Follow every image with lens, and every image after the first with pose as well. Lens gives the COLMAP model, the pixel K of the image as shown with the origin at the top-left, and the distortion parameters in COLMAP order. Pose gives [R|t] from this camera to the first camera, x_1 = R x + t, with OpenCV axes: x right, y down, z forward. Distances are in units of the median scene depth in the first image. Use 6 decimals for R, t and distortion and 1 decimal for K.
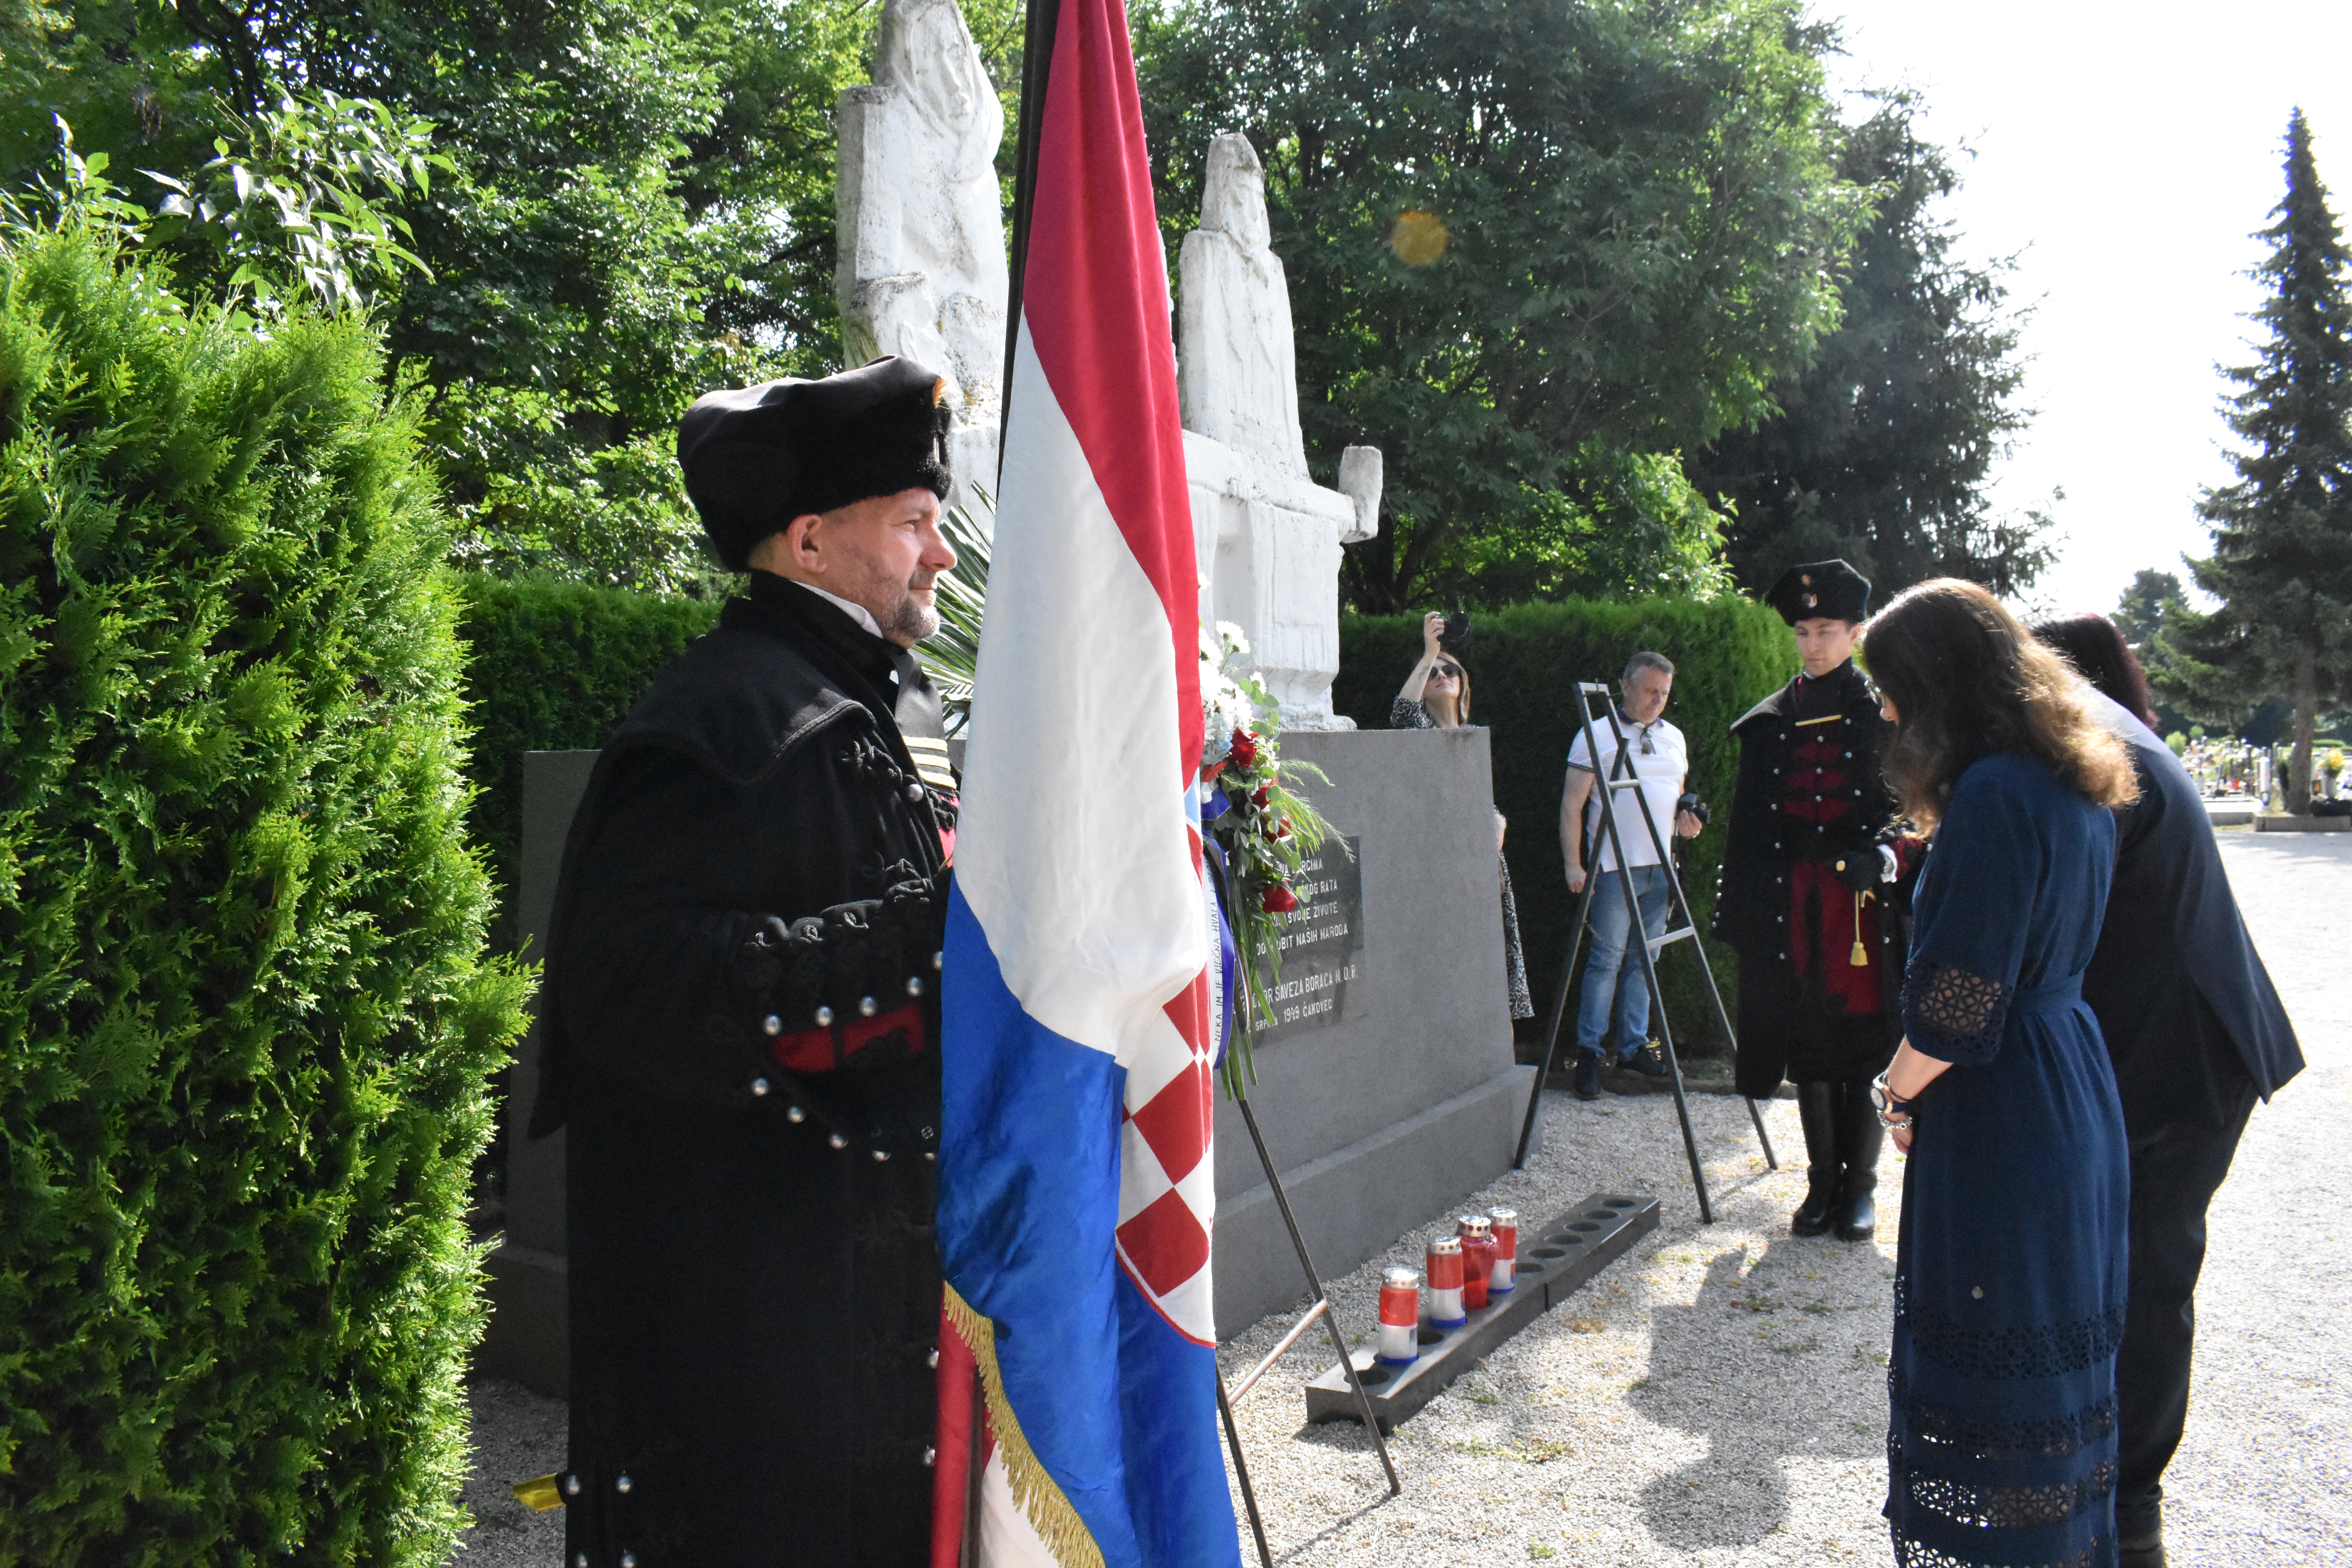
lens RADIAL K [[1821.5, 0, 1183.6], [0, 1821.5, 772.6], [0, 0, 1]] dist [-0.098112, 0.016952]
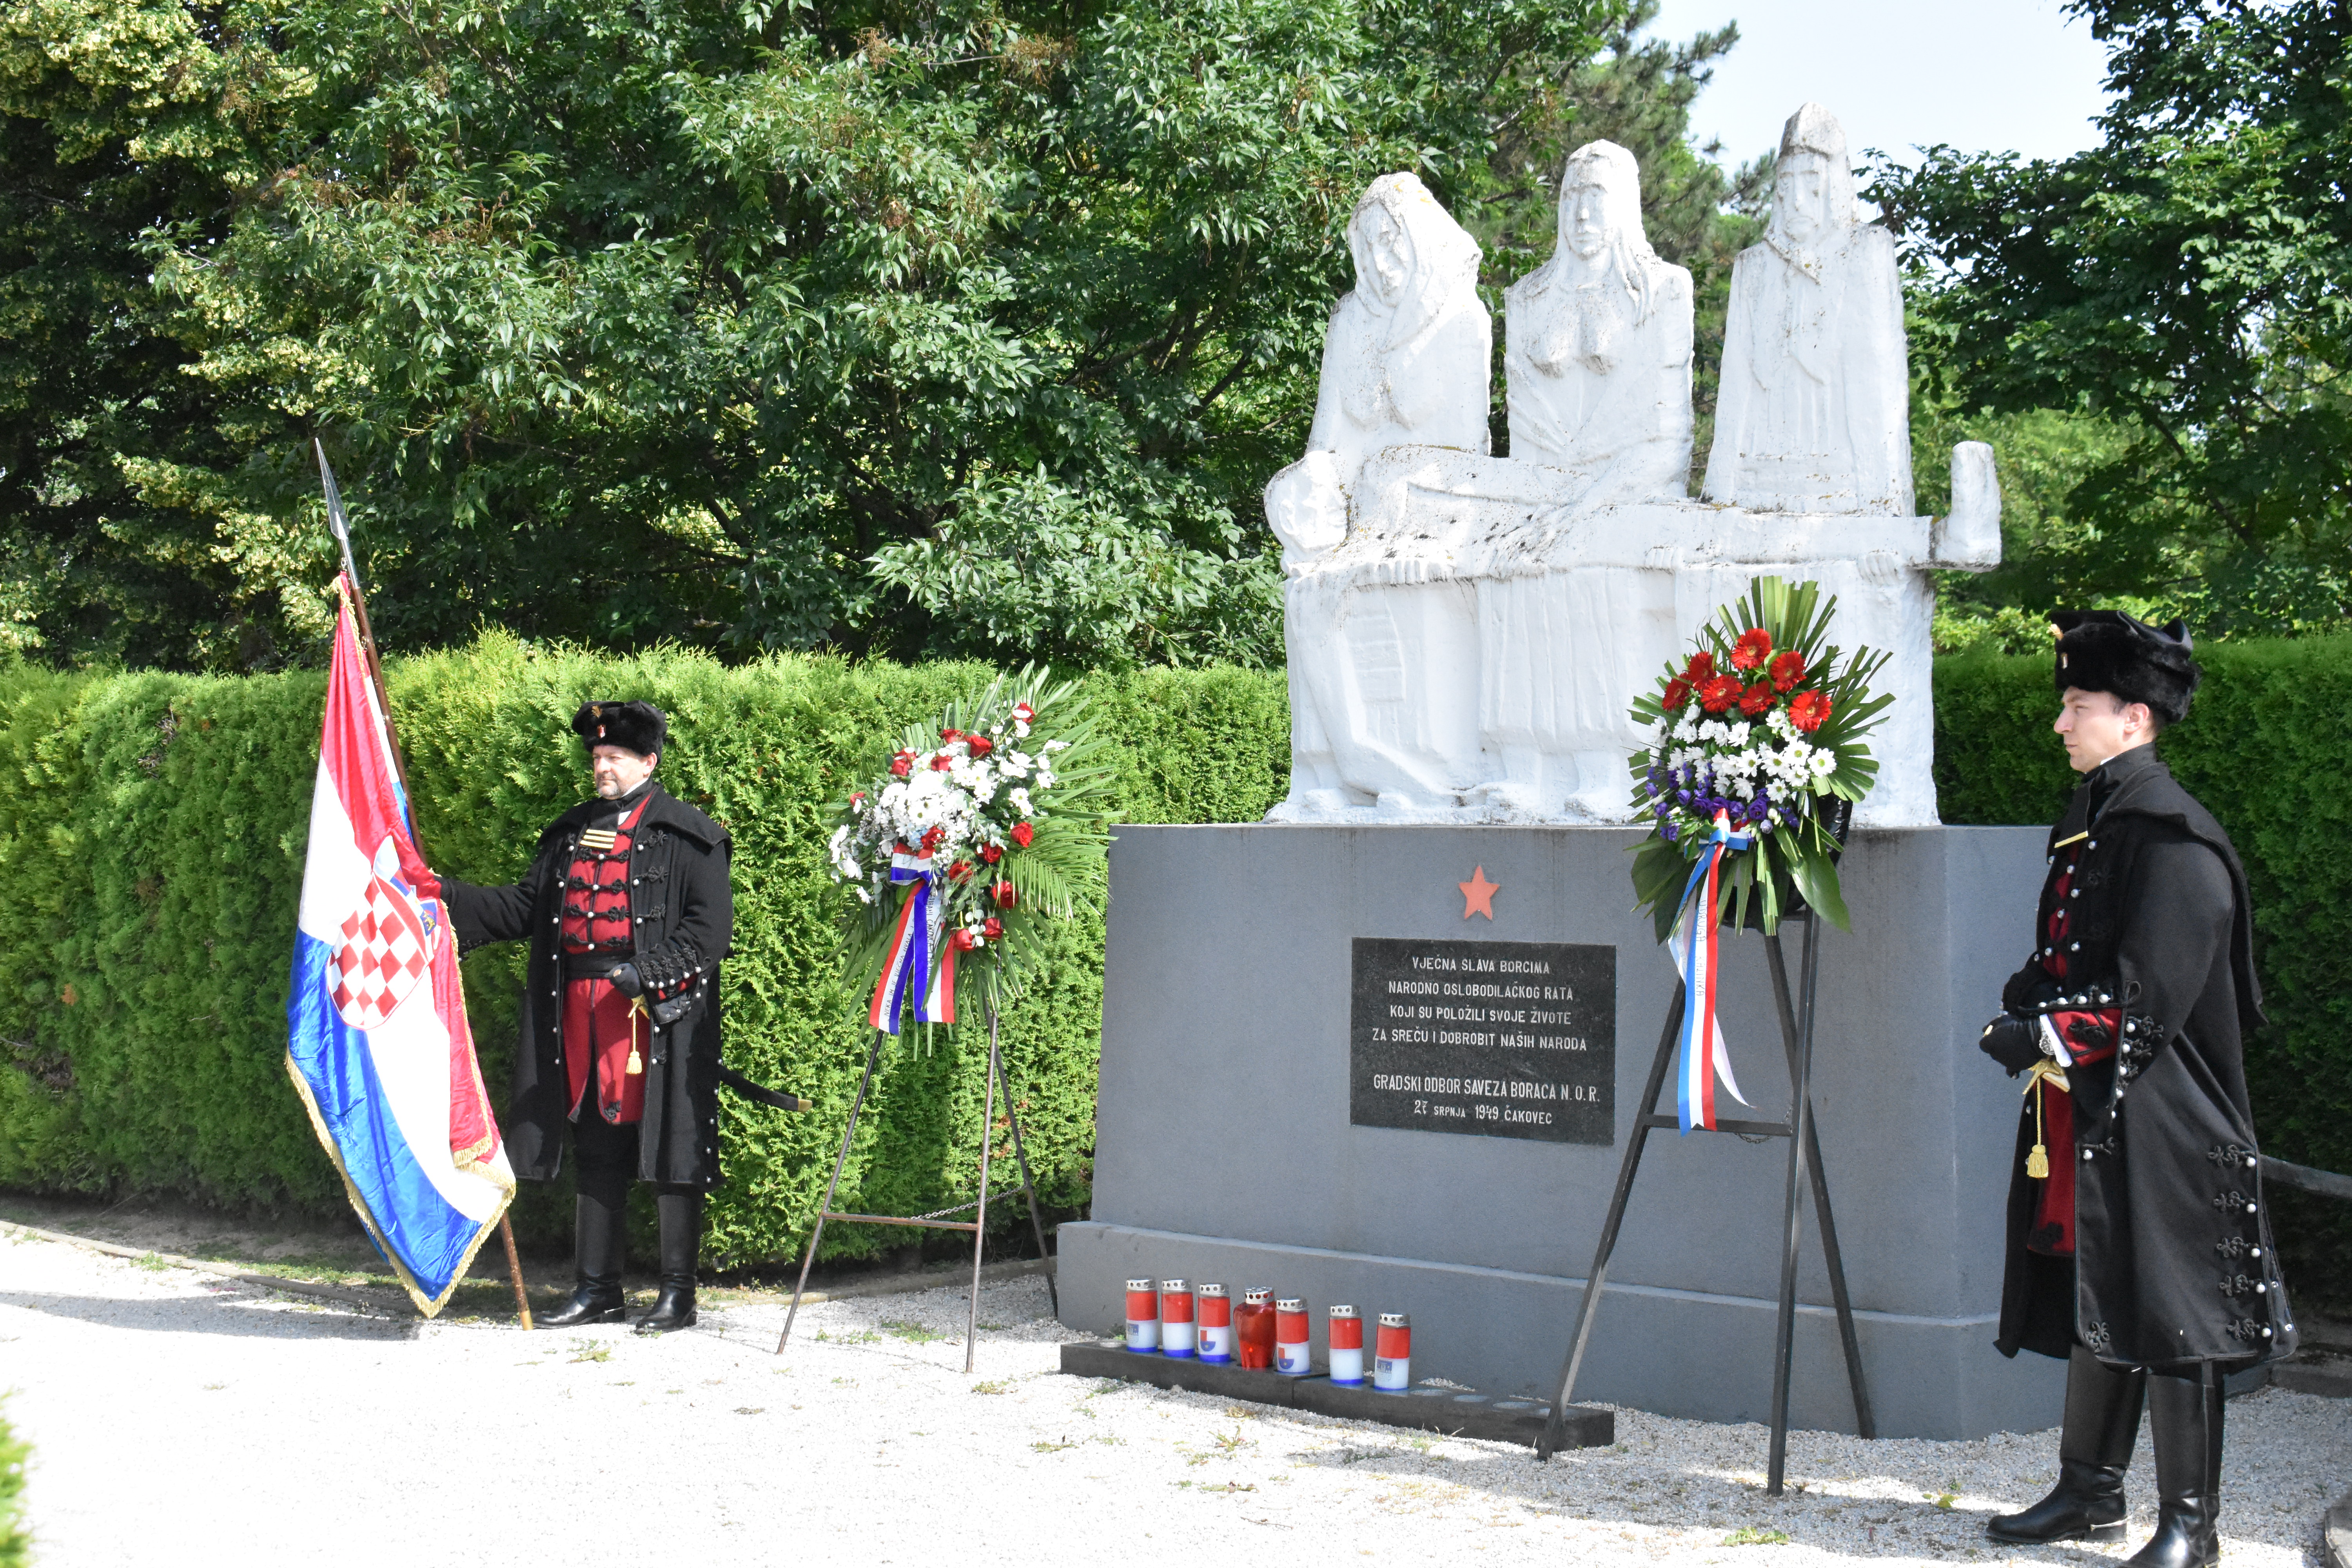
lens RADIAL K [[3853.5, 0, 1176.0], [0, 3853.5, 784.0], [0, 0, 1]] dist [0.007066, 0.002353]
pose [[-0.250064, 0.022607, -0.967965, 2.402068], [-0.009300, 0.999625, 0.025749, -0.111115], [0.968185, 0.015441, -0.249760, 1.530981]]
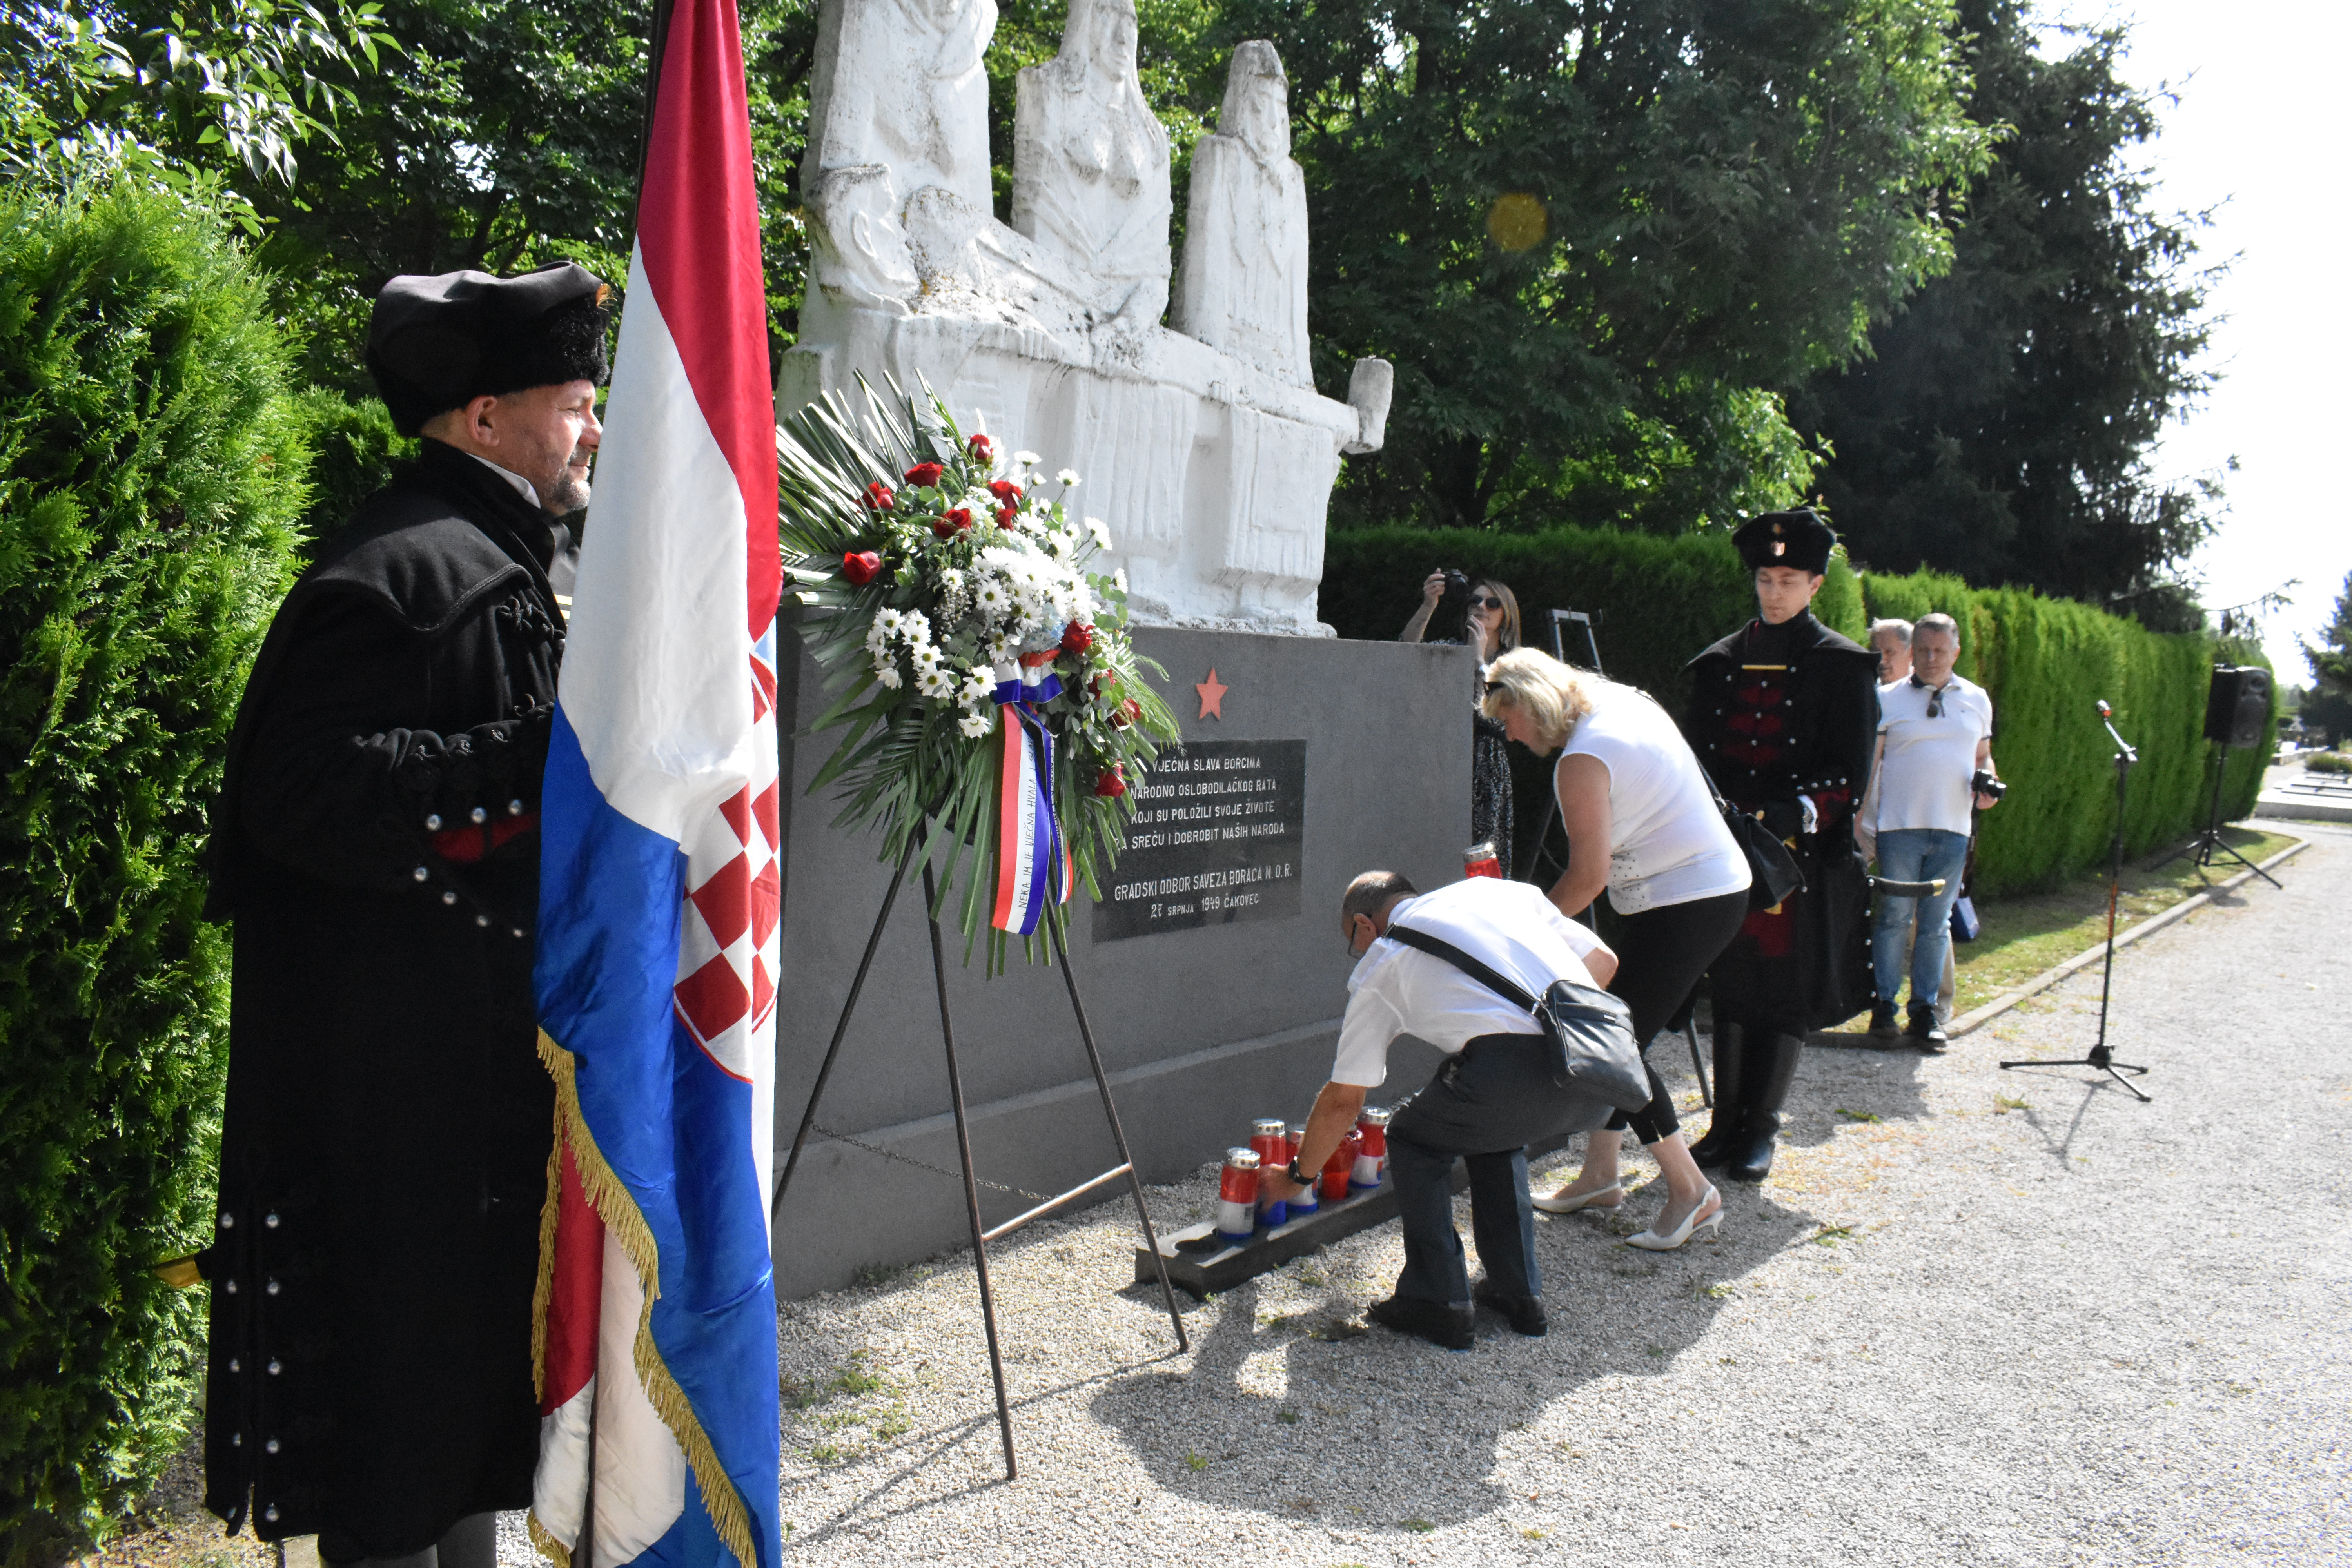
lens RADIAL K [[1832.6, 0, 1181.2], [0, 1832.6, 769.2], [0, 0, 1]] dist [-0.099394, 0.017799]
pose [[0.991710, 0.090152, -0.091564, 0.148655], [-0.085019, 0.994660, 0.058504, -0.003865], [0.096349, -0.050234, 0.994079, -0.043500]]
